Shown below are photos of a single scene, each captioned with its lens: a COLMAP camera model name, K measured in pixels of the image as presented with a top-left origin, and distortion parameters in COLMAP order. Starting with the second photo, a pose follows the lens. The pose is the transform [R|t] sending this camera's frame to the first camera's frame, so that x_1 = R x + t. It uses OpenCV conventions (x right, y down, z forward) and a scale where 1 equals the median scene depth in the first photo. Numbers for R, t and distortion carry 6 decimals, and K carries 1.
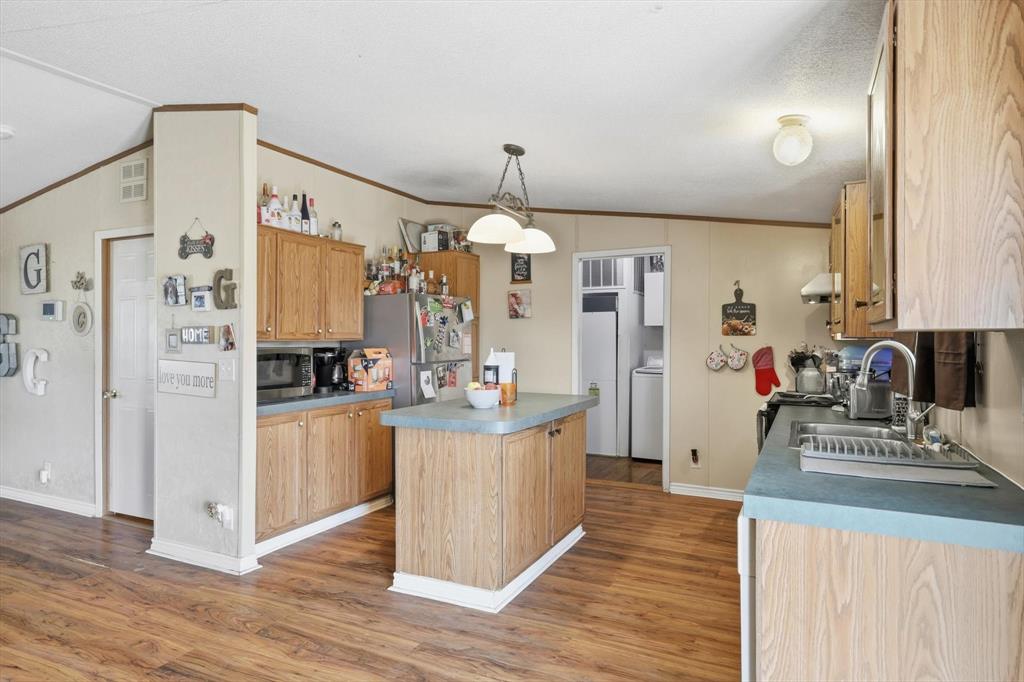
lens RADIAL K [[580.8, 0, 512.0], [0, 580.8, 341.0], [0, 0, 1]] dist [0.002403, 0.000323]
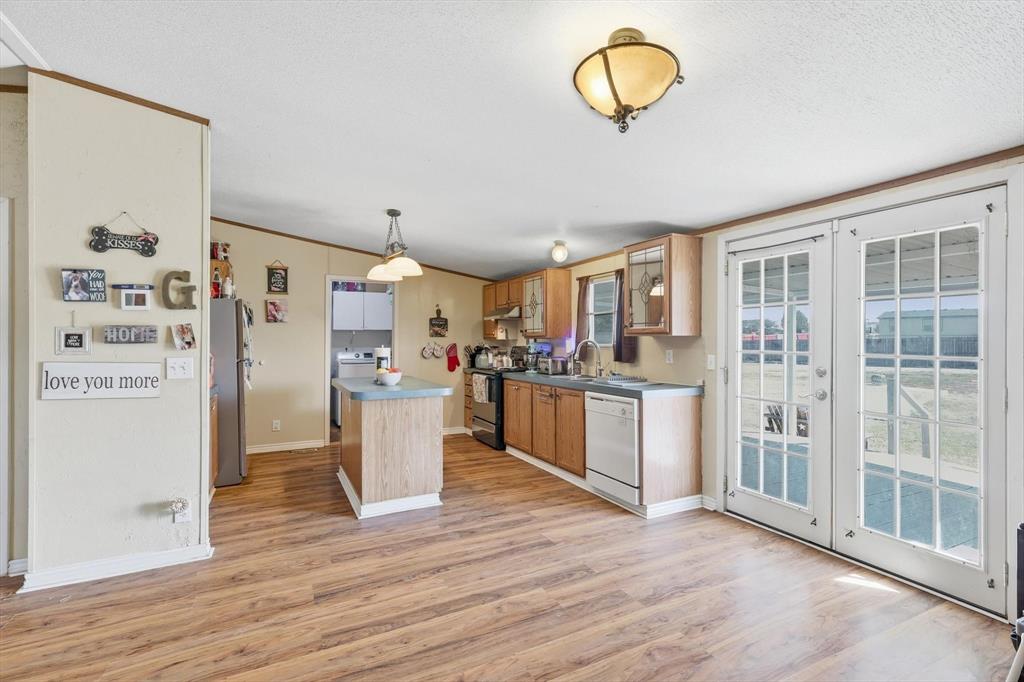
lens RADIAL K [[450.6, 0, 512.0], [0, 450.6, 341.0], [0, 0, 1]] dist [0.001673, 0.000149]
pose [[0.619166, -0.003366, 0.785253, -0.800628], [0.004737, 0.999989, 0.000552, 0.003589], [-0.785246, 0.003379, 0.619175, 0.042671]]
